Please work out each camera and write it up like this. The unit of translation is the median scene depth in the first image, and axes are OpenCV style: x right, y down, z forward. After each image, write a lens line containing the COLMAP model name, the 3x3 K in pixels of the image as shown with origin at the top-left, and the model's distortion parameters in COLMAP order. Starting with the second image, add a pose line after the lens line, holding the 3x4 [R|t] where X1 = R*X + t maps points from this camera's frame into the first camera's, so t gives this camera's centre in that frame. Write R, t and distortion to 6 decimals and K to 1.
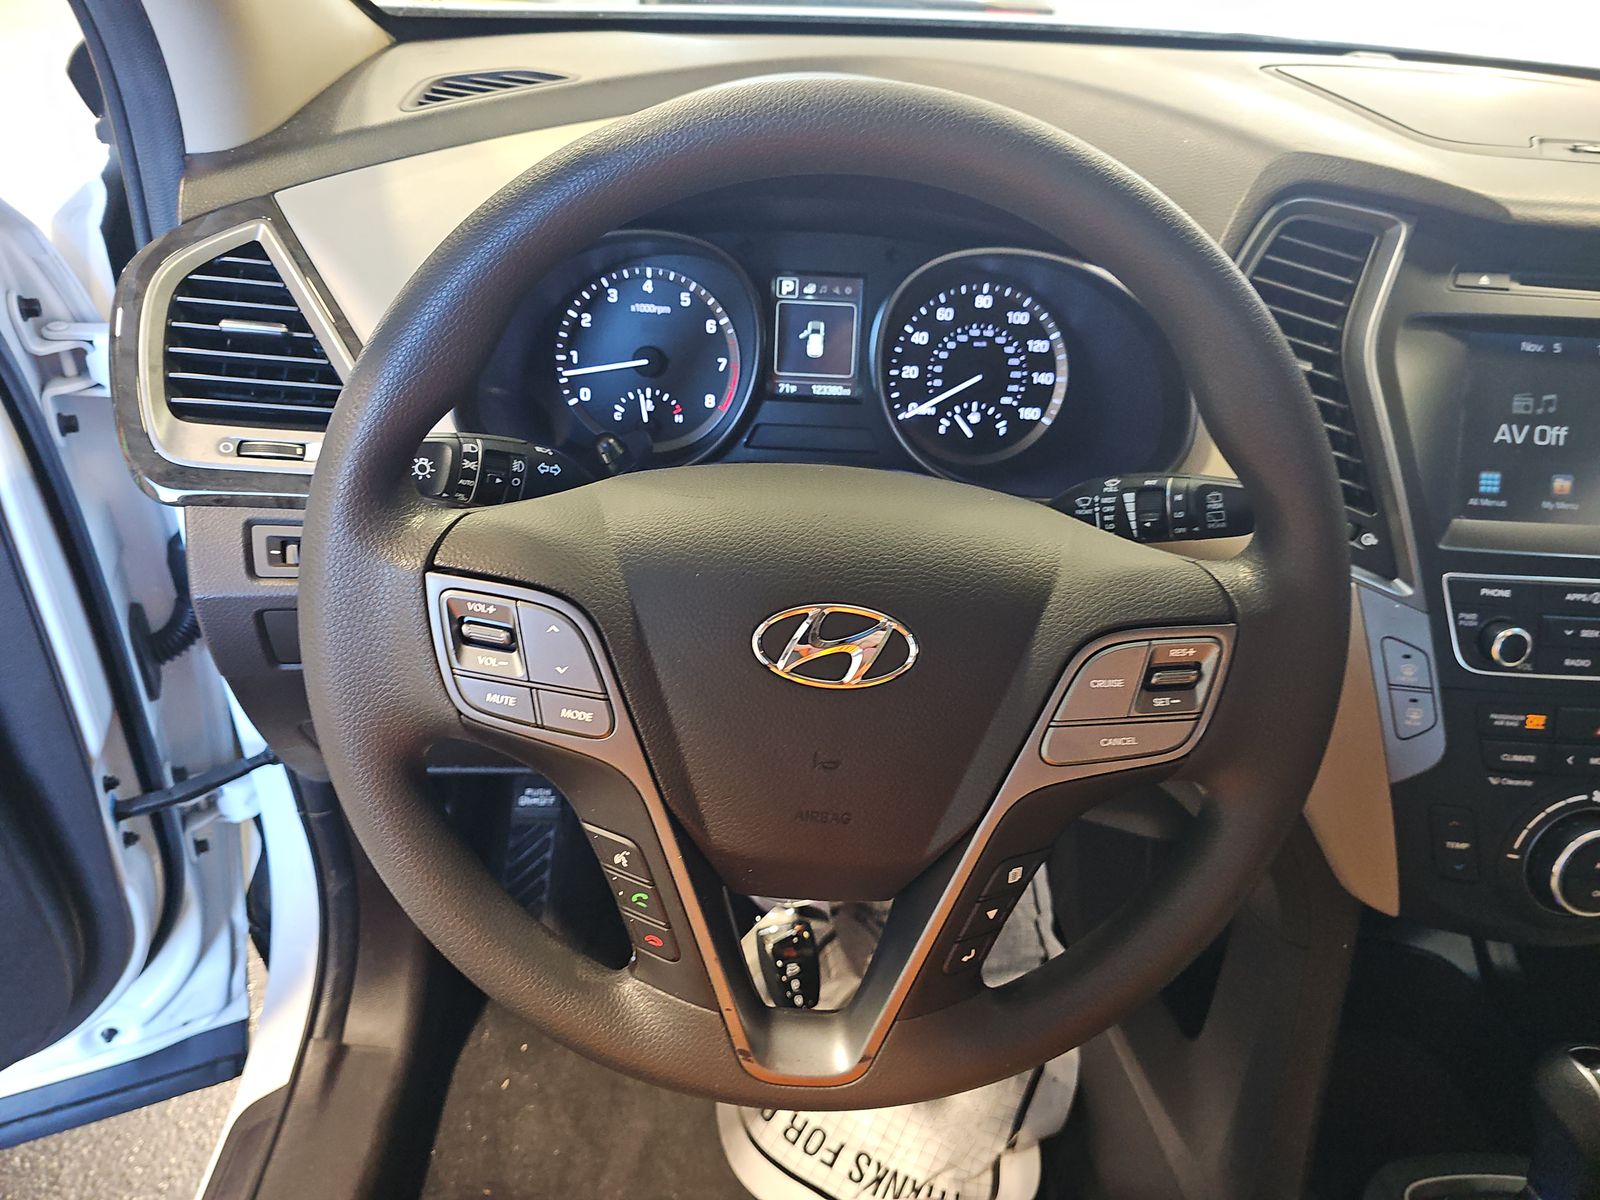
lens RADIAL K [[1107.2, 0, 800.0], [0, 1107.2, 600.0], [0, 0, 1]] dist [0.068236, -0.092327]
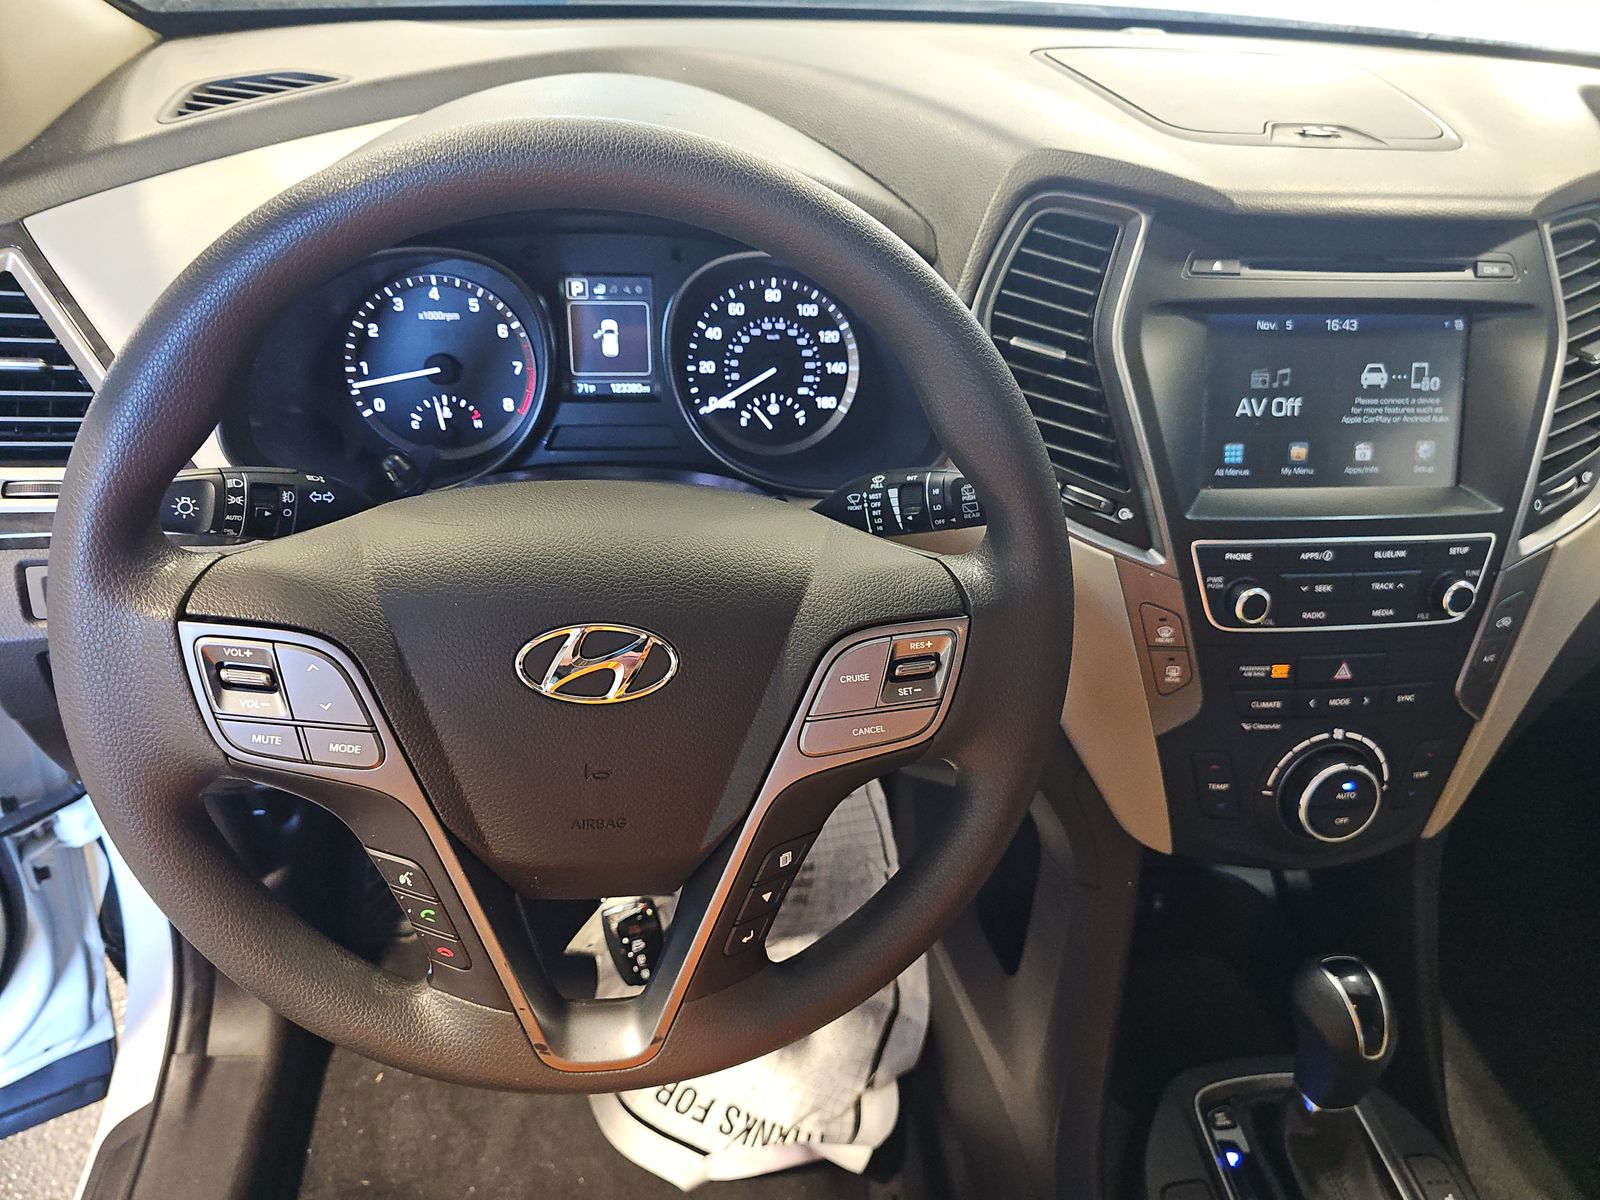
lens RADIAL K [[1111.9, 0, 805.4], [0, 1111.9, 615.3], [0, 0, 1]] dist [0.050725, -0.058631]
pose [[0.993943, -0.066198, 0.087720, 0.085405], [0.061162, 0.996388, 0.058900, -0.033260], [-0.091302, -0.053178, 0.994402, -0.041254]]
